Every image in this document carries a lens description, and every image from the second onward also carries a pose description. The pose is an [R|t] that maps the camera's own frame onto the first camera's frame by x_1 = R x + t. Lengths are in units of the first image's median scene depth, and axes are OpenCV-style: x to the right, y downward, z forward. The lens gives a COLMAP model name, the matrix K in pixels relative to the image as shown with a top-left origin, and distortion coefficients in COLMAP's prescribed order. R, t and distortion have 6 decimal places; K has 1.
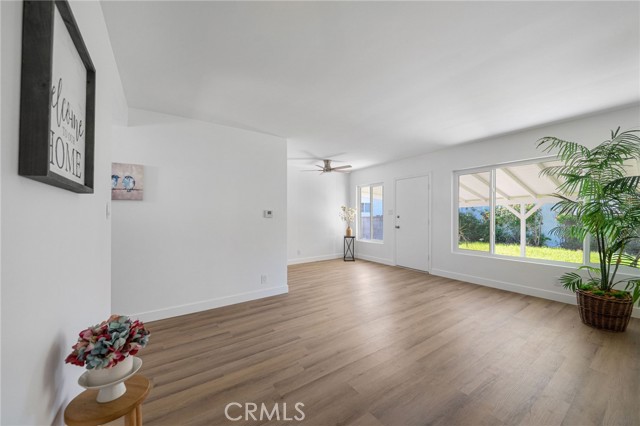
lens RADIAL K [[236.9, 0, 320.0], [0, 236.9, 213.0], [0, 0, 1]] dist [-0.000610, -0.000154]
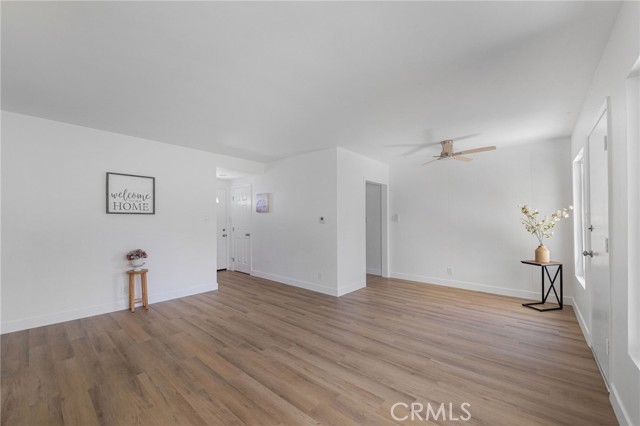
lens RADIAL K [[256.9, 0, 336.7], [0, 256.9, 214.7], [0, 0, 1]] dist [0.000327, -0.000024]
pose [[0.278582, -0.011112, -0.960348, 1.024864], [0.006568, 0.999932, -0.009665, -0.008819], [0.960390, -0.003615, 0.278636, 0.757642]]
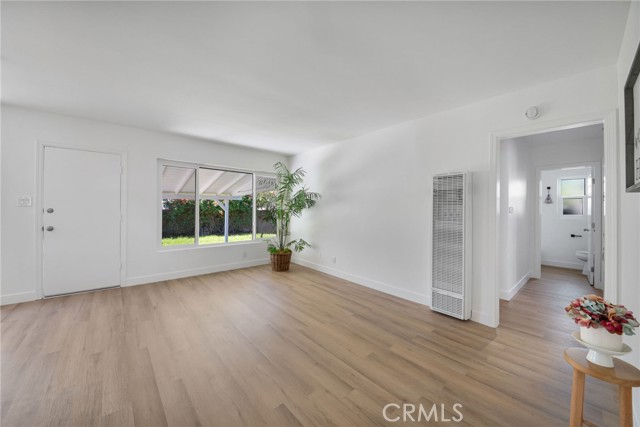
lens RADIAL K [[236.9, 0, 320.0], [0, 236.9, 213.5], [0, 0, 1]] dist [-0.000610, -0.000154]
pose [[-0.109895, -0.008327, 0.993908, -0.496183], [-0.016552, 0.999842, 0.006546, 0.013290], [-0.993805, -0.015732, -0.110016, 0.681477]]
